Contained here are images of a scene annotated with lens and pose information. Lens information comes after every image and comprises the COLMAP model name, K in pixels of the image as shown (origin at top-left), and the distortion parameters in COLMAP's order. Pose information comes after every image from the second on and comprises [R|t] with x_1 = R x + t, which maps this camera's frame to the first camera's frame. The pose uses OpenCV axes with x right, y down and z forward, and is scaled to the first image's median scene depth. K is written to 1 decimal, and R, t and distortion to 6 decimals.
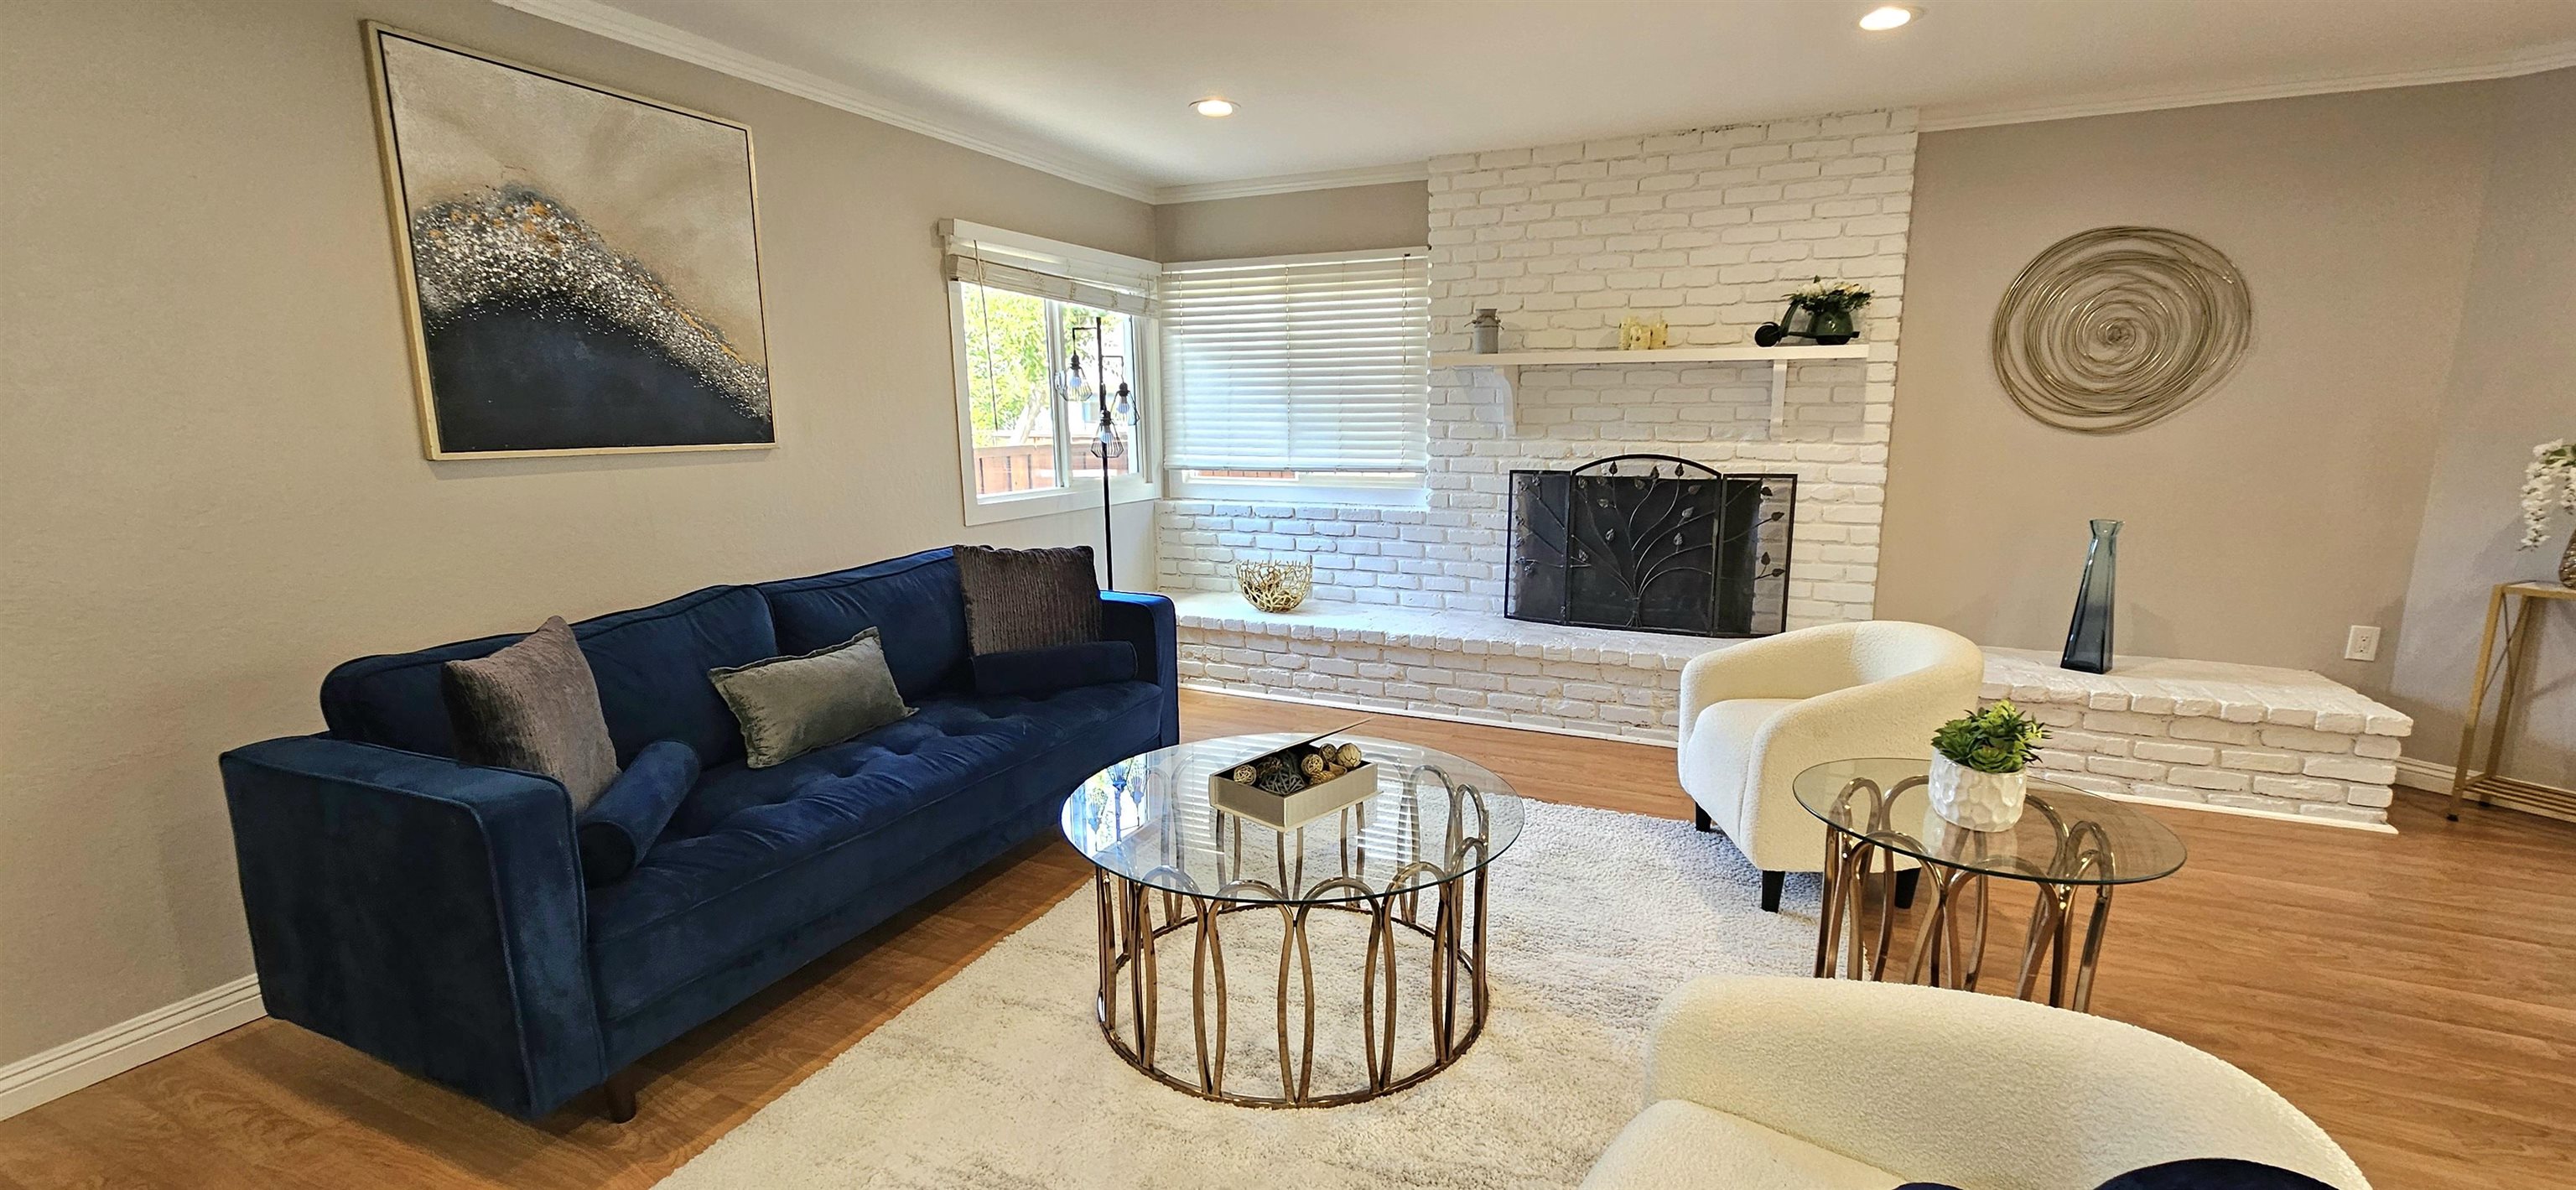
lens RADIAL K [[1059.5, 0, 1298.2], [0, 1059.5, 603.0], [0, 0, 1]] dist [-0.000668, 0.000516]
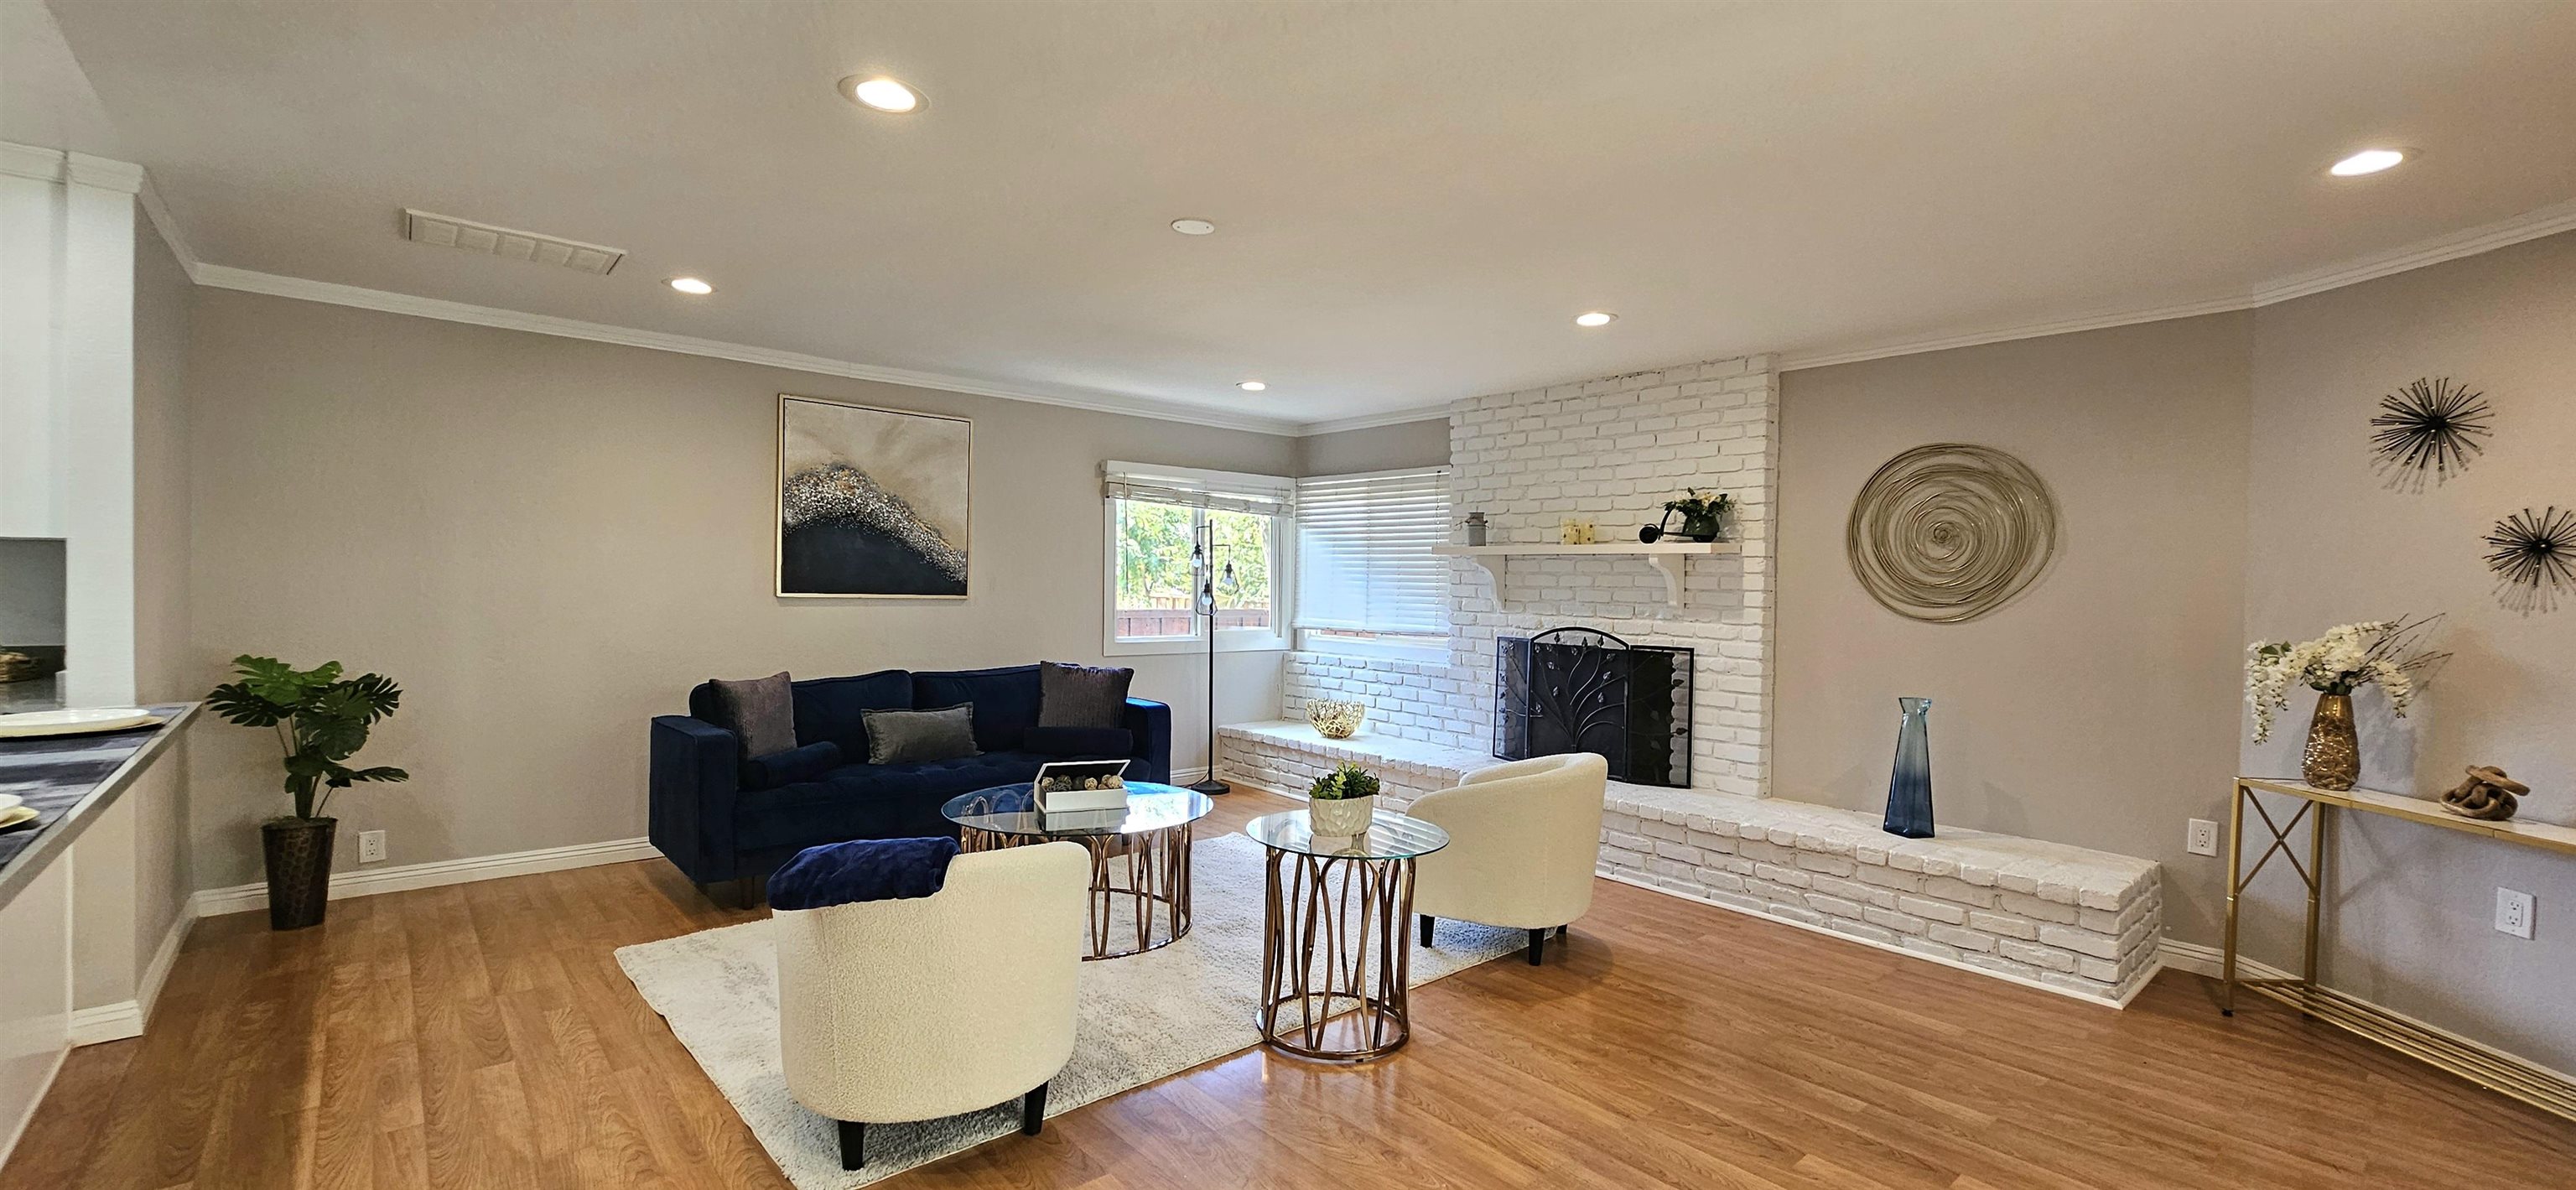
lens RADIAL K [[1059.5, 0, 1298.2], [0, 1059.5, 603.0], [0, 0, 1]] dist [-0.000668, 0.000516]
pose [[0.910114, 0.030770, -0.413214, 0.585093], [-0.098546, 0.984699, -0.143723, 0.044318], [0.402469, 0.171525, 0.899221, -0.263275]]
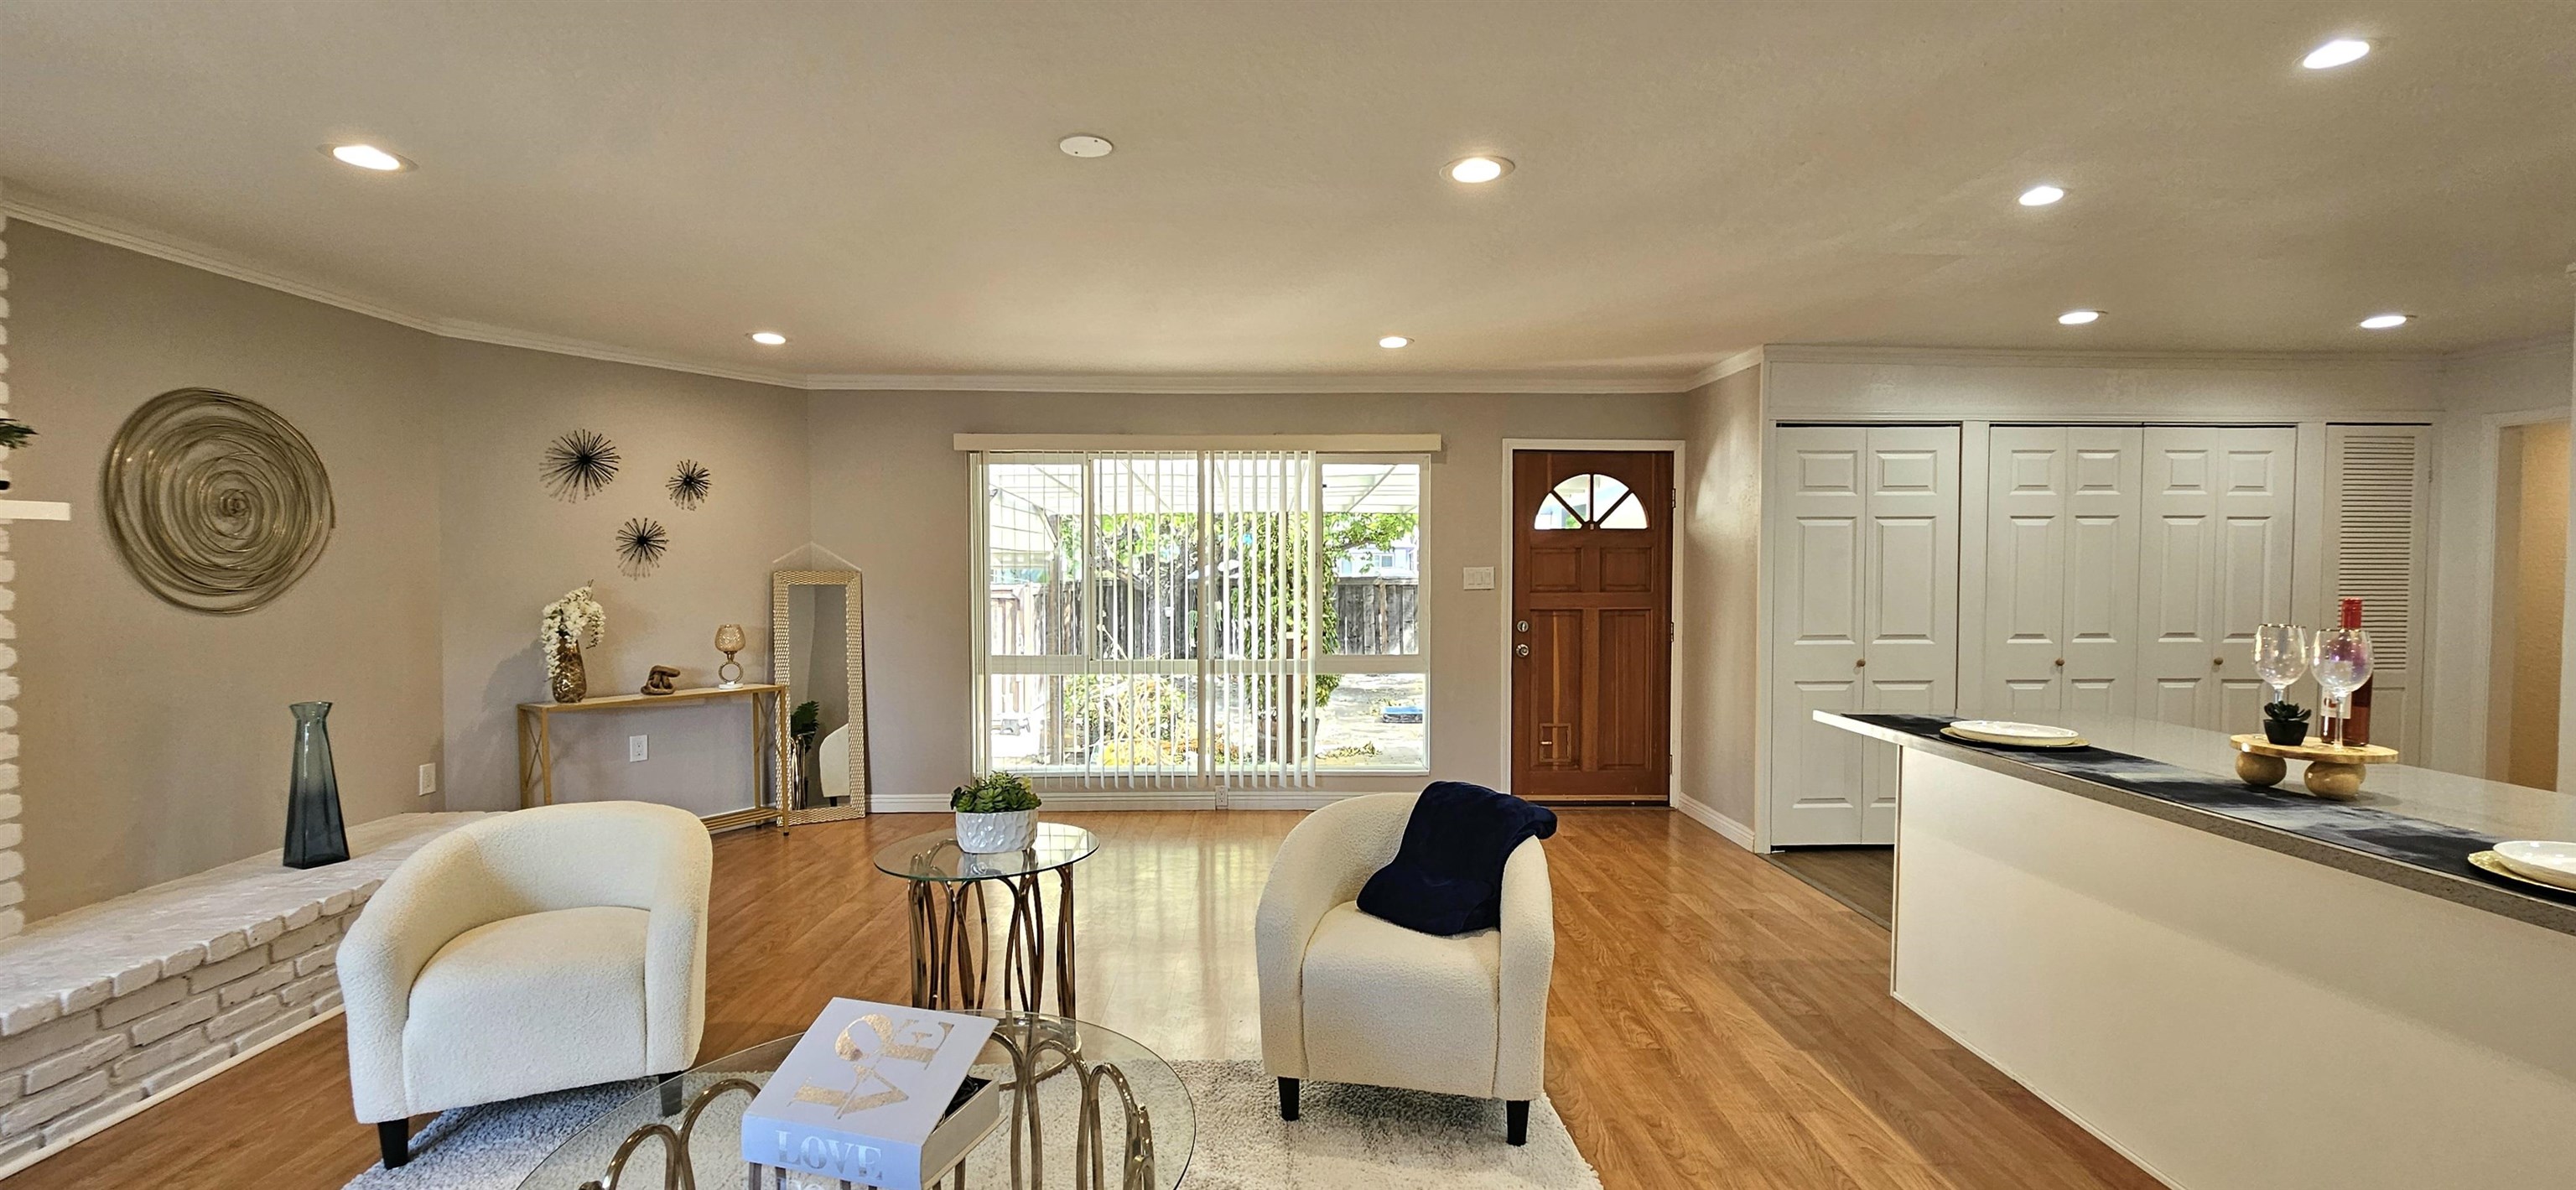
lens RADIAL K [[1059.5, 0, 1298.2], [0, 1059.5, 603.0], [0, 0, 1]] dist [-0.000668, 0.000516]
pose [[-0.443570, -0.030081, 0.895735, -0.436802], [0.163236, 0.980008, 0.113746, -0.119714], [-0.881249, 0.196670, -0.429792, 0.568669]]
